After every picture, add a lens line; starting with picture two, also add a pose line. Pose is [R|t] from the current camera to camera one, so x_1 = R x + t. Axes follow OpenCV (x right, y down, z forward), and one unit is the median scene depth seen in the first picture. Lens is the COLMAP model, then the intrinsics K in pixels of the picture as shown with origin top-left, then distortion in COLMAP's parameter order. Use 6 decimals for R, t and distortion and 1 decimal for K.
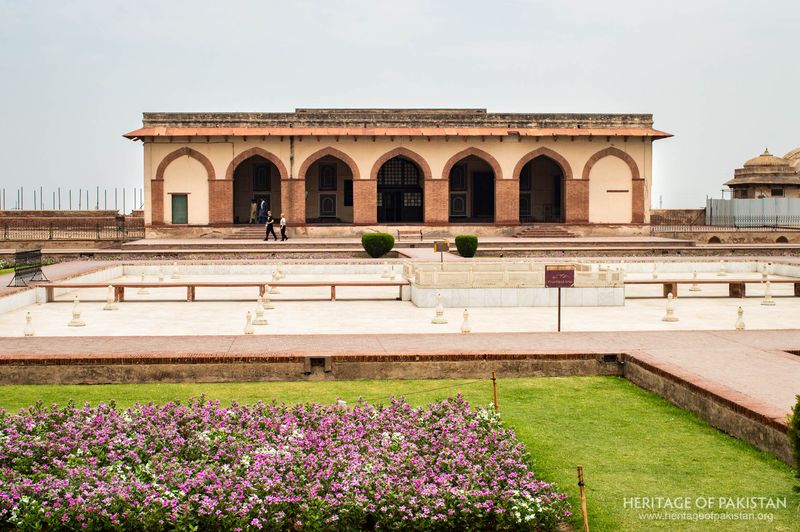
lens RADIAL K [[1074.1, 0, 372.1], [0, 1074.1, 248.4], [0, 0, 1]] dist [-0.038731, -0.042269]
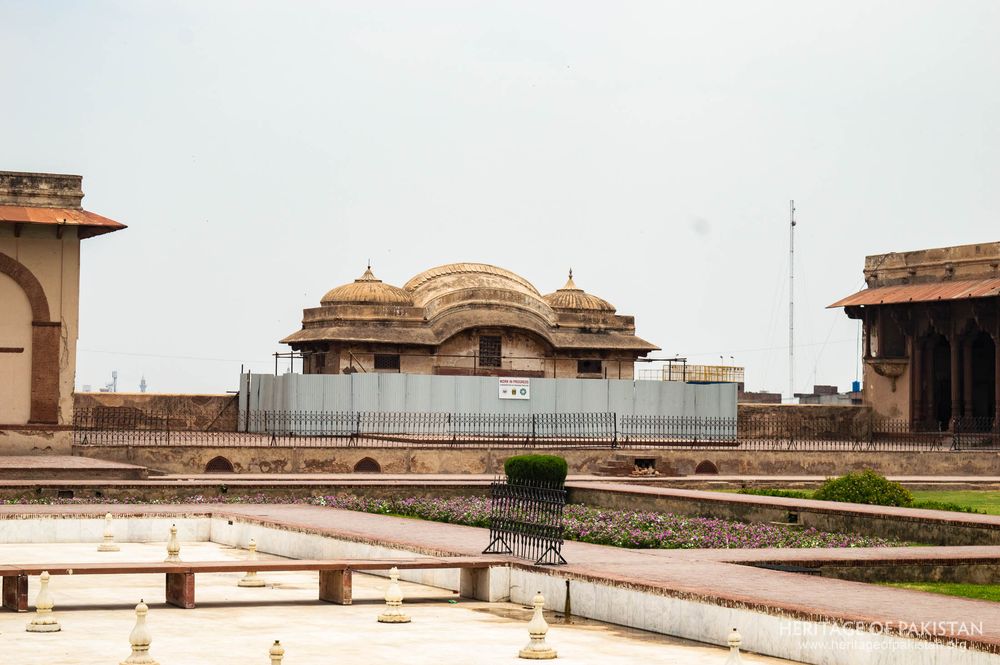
lens RADIAL K [[2315.0, 0, 500.0], [0, 2315.0, 332.5], [0, 0, 1]] dist [0.063499, 0.342190]
pose [[0.939517, 0.027444, 0.341401, 0.101355], [-0.005890, 0.997932, -0.064013, -0.001650], [-0.342452, 0.058130, 0.937735, 0.053349]]
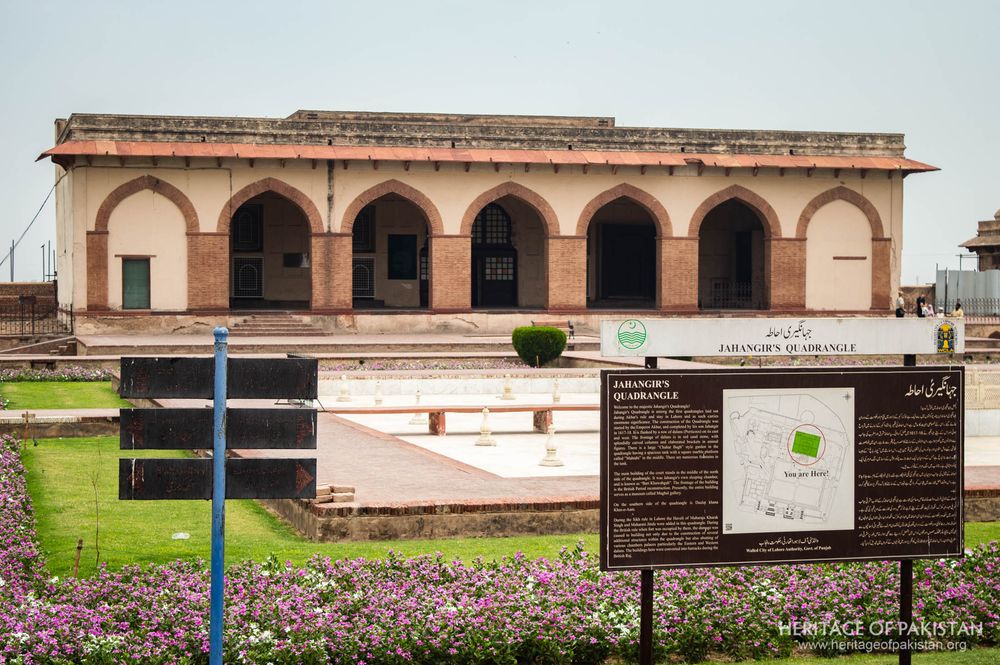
lens RADIAL K [[2004.7, 0, 510.8], [0, 2004.7, 331.3], [0, 0, 1]] dist [0.017796, 0.147823]
pose [[0.978302, 0.000651, 0.207183, -0.204508], [0.001337, 0.999954, -0.009455, -0.000598], [-0.207180, 0.009526, 0.978257, -0.090615]]
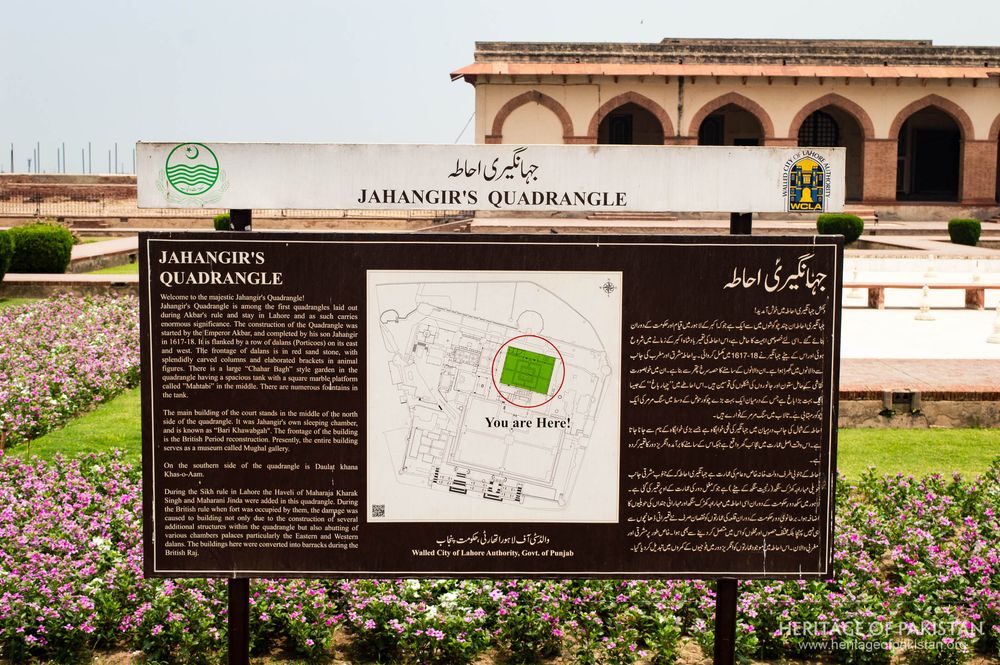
lens RADIAL K [[1467.0, 0, 500.0], [0, 1467.0, 332.5], [0, 0, 1]] dist [-0.020158, 0.013140]
pose [[0.998370, 0.016739, -0.054572, -0.138596], [-0.013013, 0.997605, 0.067940, 0.000963], [0.055579, -0.067119, 0.996196, 0.006589]]
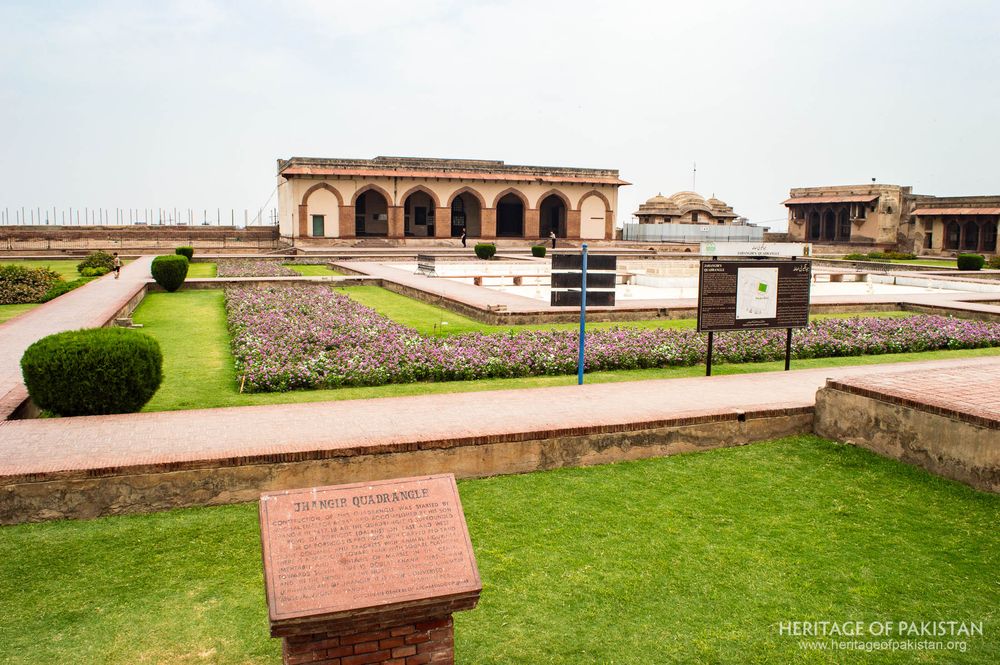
lens RADIAL K [[800.3, 0, 500.0], [0, 800.3, 332.5], [0, 0, 1]] dist [-0.095999, 0.008261]
pose [[0.954770, -0.024377, 0.296344, -0.264415], [-0.004900, 0.995209, 0.097652, -0.000053], [-0.297305, -0.094688, 0.950076, -0.091565]]
